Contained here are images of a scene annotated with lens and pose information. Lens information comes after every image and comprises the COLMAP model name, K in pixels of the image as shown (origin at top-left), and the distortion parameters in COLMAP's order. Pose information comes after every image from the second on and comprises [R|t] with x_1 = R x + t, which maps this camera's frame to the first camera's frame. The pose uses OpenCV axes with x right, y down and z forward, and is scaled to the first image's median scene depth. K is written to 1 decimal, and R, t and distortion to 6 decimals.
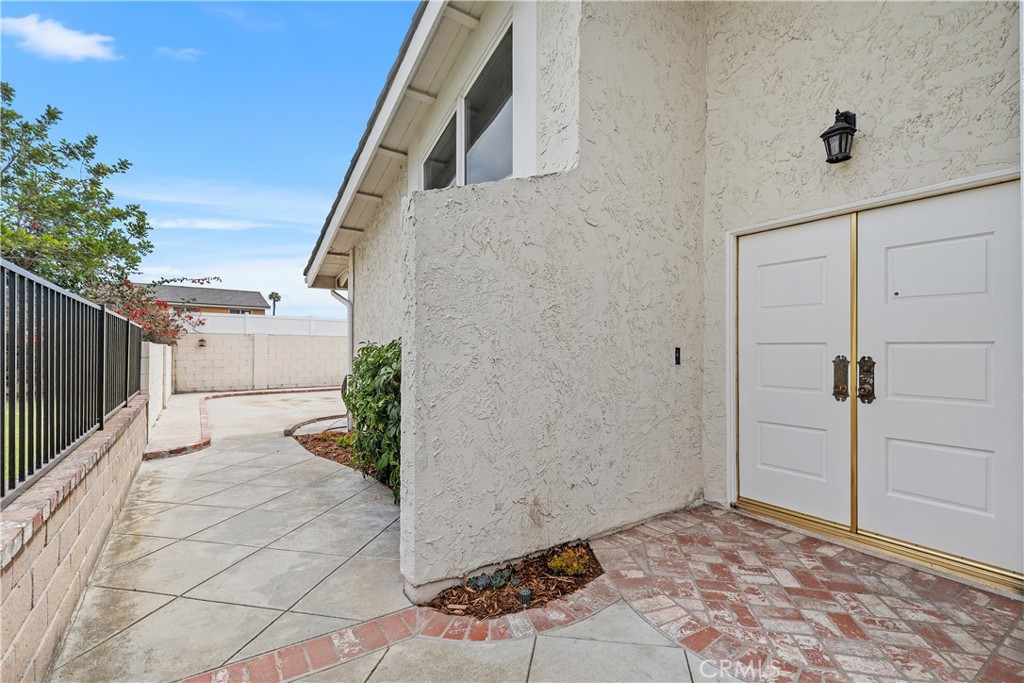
lens RADIAL K [[469.3, 0, 520.8], [0, 469.3, 347.0], [0, 0, 1]] dist [-0.000281, 0.000771]
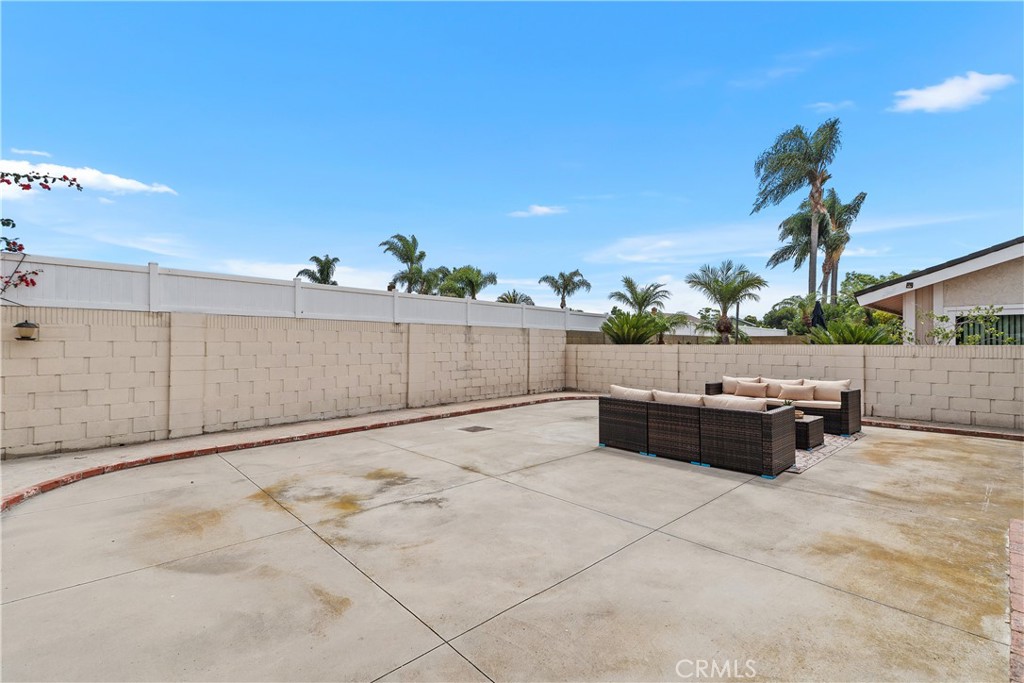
lens RADIAL K [[469.3, 0, 535.2], [0, 469.3, 345.2], [0, 0, 1]] dist [-0.000281, 0.000771]
pose [[0.985965, -0.001215, 0.166950, -1.126967], [-0.000801, 0.999928, 0.012010, -0.009347], [-0.166953, -0.011976, 0.985892, 1.888005]]
